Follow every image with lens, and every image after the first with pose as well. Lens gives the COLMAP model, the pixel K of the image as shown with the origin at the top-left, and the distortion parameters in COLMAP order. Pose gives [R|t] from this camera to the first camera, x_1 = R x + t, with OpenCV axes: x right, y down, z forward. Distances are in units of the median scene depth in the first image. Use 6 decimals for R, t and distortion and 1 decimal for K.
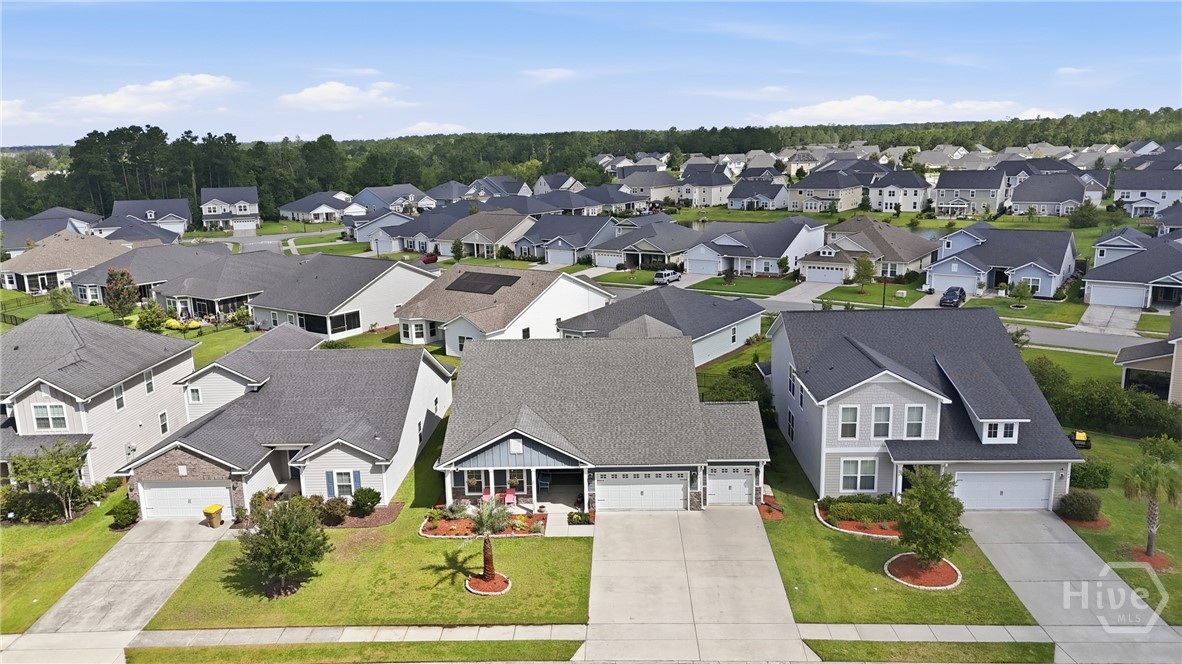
lens RADIAL K [[864.9, 0, 591.0], [0, 864.9, 332.0], [0, 0, 1]] dist [0.087311, -0.080467]
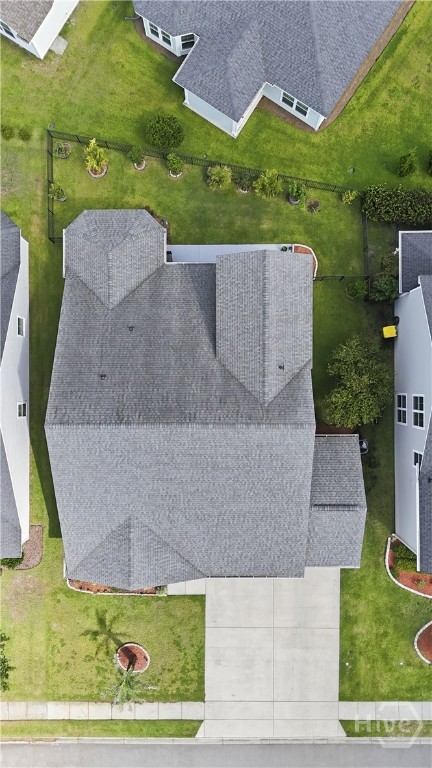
lens RADIAL K [[562.0, 0, 216.0], [0, 562.0, 384.0], [0, 0, 1]] dist [0.087311, -0.080467]
pose [[0.999512, -0.027980, 0.013864, 0.014486], [-0.007576, 0.213463, 0.976922, -0.620413], [-0.030294, -0.976550, 0.213147, 1.066714]]
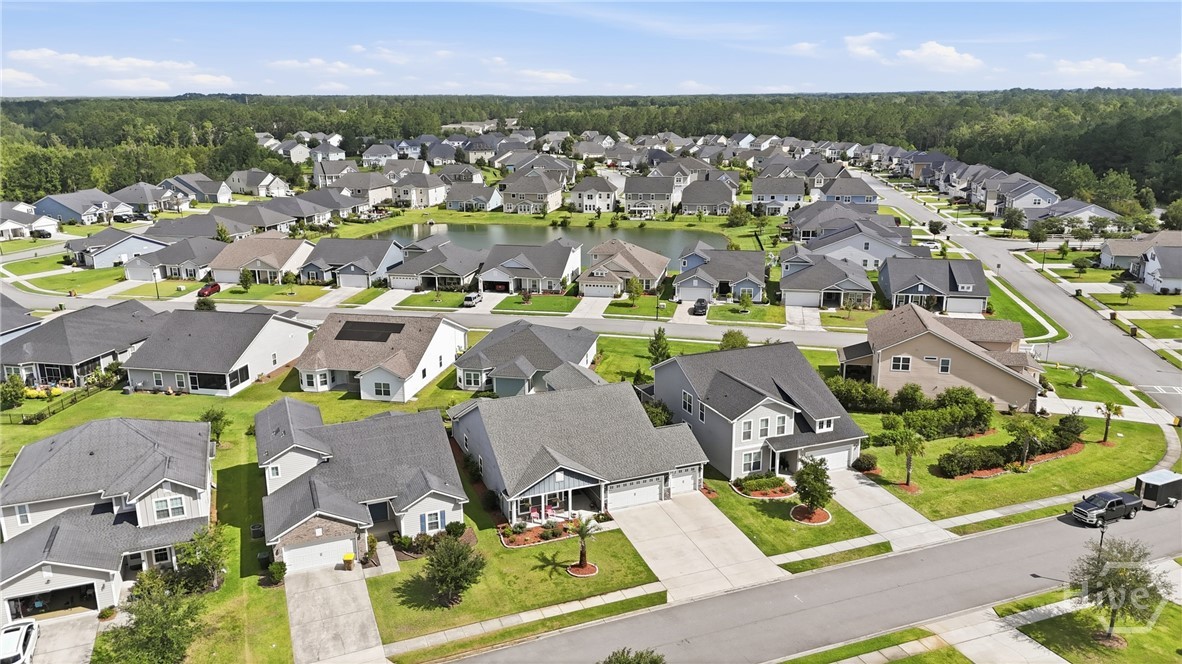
lens RADIAL K [[864.9, 0, 591.0], [0, 864.9, 332.0], [0, 0, 1]] dist [0.087311, -0.080467]
pose [[0.917879, -0.084571, 0.387745, -0.576759], [0.069436, 0.996182, 0.052907, -0.183081], [-0.390739, -0.021639, 0.920247, -0.359994]]
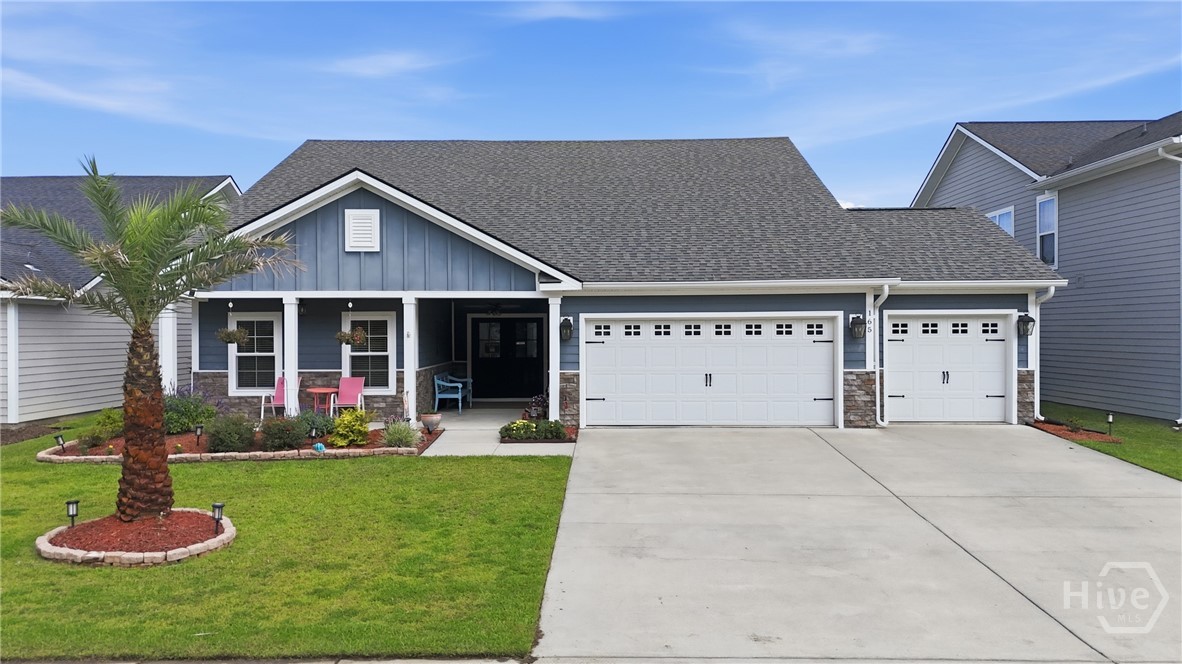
lens RADIAL K [[864.9, 0, 591.0], [0, 864.9, 332.0], [0, 0, 1]] dist [0.087311, -0.080467]
pose [[0.999673, 0.019986, 0.015975, 0.003538], [-0.016098, 0.976604, -0.214444, 0.245777], [-0.019887, 0.214116, 0.976606, 0.643574]]
